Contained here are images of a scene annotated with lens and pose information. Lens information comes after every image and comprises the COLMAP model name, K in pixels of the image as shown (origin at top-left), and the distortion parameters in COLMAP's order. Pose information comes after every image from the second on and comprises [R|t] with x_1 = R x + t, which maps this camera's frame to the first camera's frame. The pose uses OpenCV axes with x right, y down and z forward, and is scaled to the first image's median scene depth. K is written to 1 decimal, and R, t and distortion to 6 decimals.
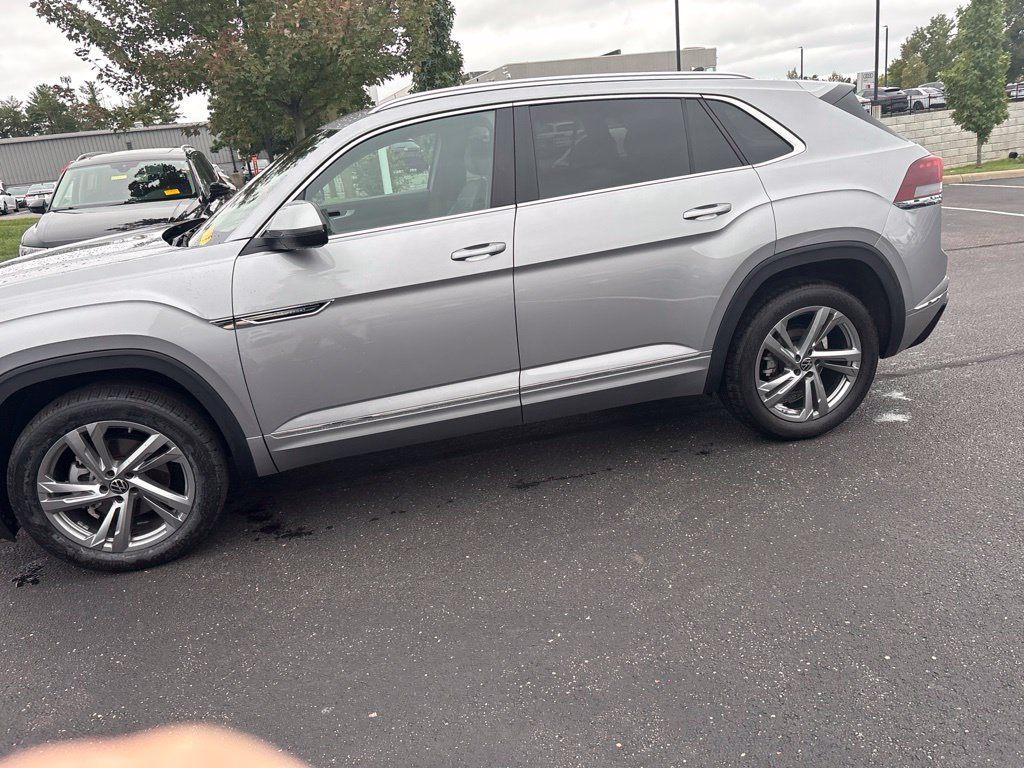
lens RADIAL K [[779.4, 0, 504.9], [0, 779.4, 377.9], [0, 0, 1]] dist [0.058864, -0.063036]
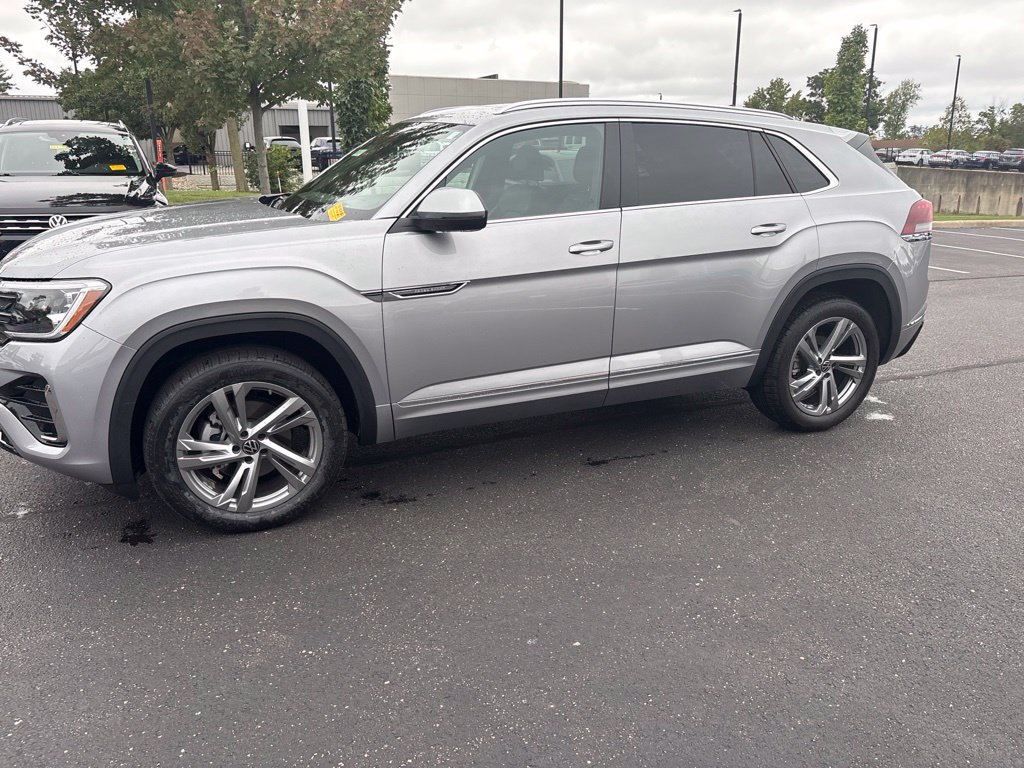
lens RADIAL K [[779.4, 0, 508.5], [0, 779.4, 376.5], [0, 0, 1]] dist [0.058864, -0.063036]
pose [[0.980133, 0.047818, 0.192493, -0.334685], [-0.043710, 0.998718, -0.025531, 0.052993], [-0.193467, 0.016610, 0.980966, -0.063283]]
